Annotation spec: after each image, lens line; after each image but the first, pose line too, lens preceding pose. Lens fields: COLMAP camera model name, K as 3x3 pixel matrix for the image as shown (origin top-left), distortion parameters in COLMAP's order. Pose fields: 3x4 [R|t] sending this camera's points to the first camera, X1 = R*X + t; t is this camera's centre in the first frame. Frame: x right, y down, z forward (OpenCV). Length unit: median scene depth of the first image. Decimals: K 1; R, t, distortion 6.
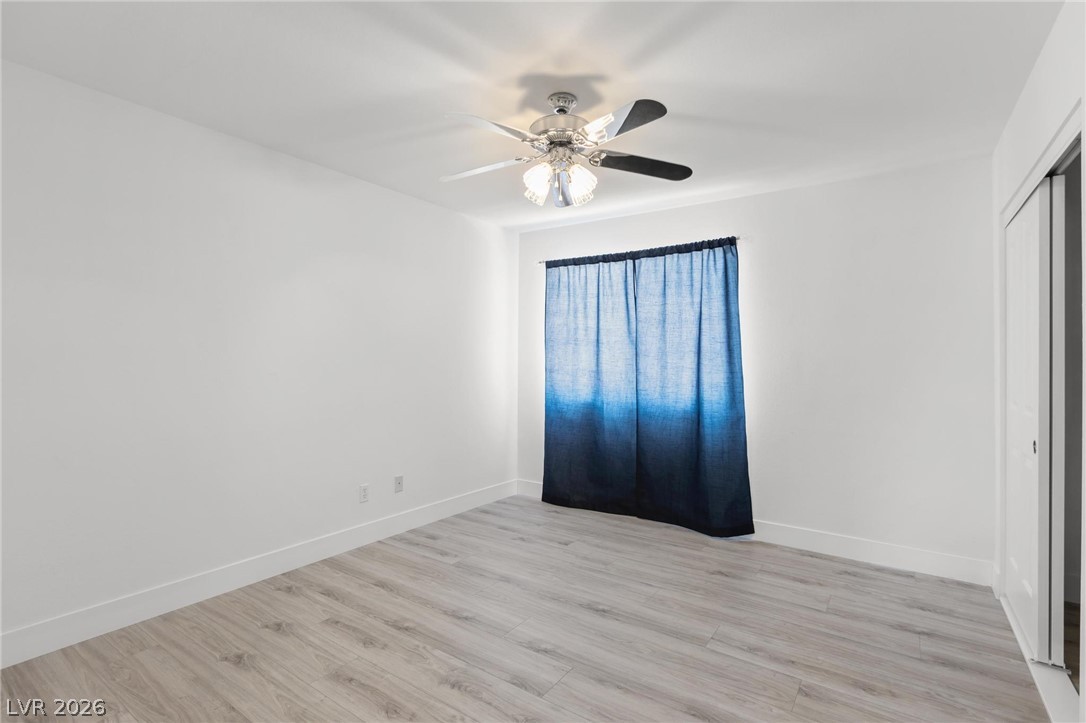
lens RADIAL K [[495.2, 0, 543.1], [0, 495.2, 358.4], [0, 0, 1]] dist [-0.011126, 0.000114]
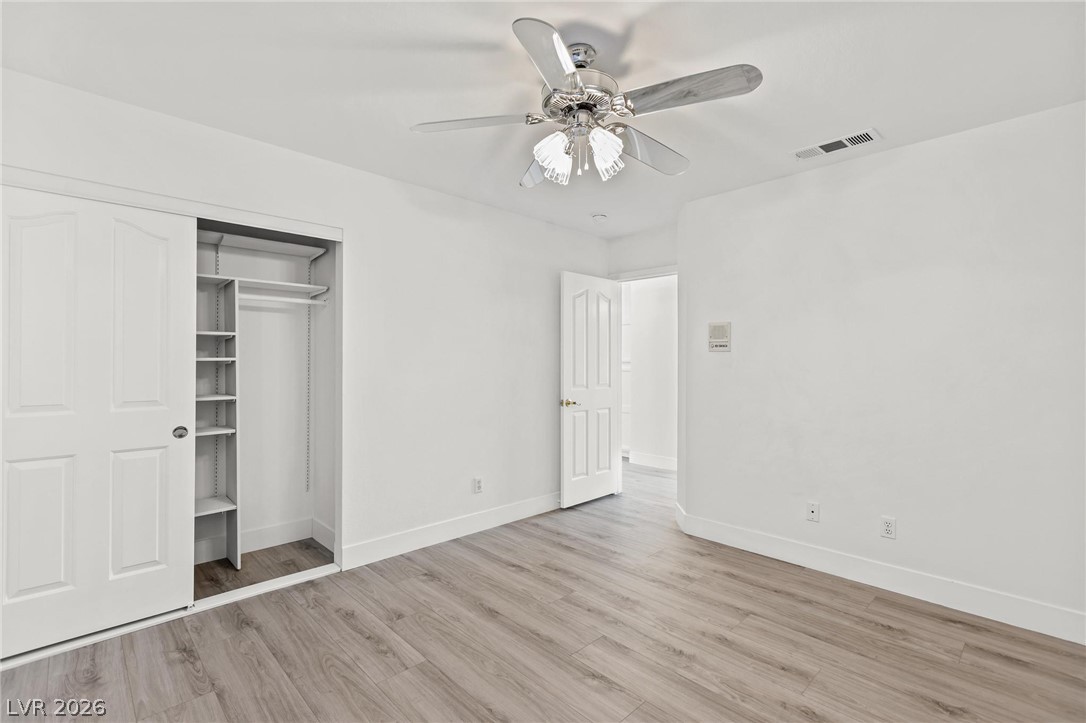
lens RADIAL K [[493.1, 0, 539.7], [0, 493.1, 362.0], [0, 0, 1]] dist [-0.025009, -0.000123]
pose [[-0.979584, -0.010163, 0.200776, -0.076324], [-0.009509, 0.999946, 0.004223, -0.002000], [-0.200808, 0.002227, -0.979628, 1.995920]]
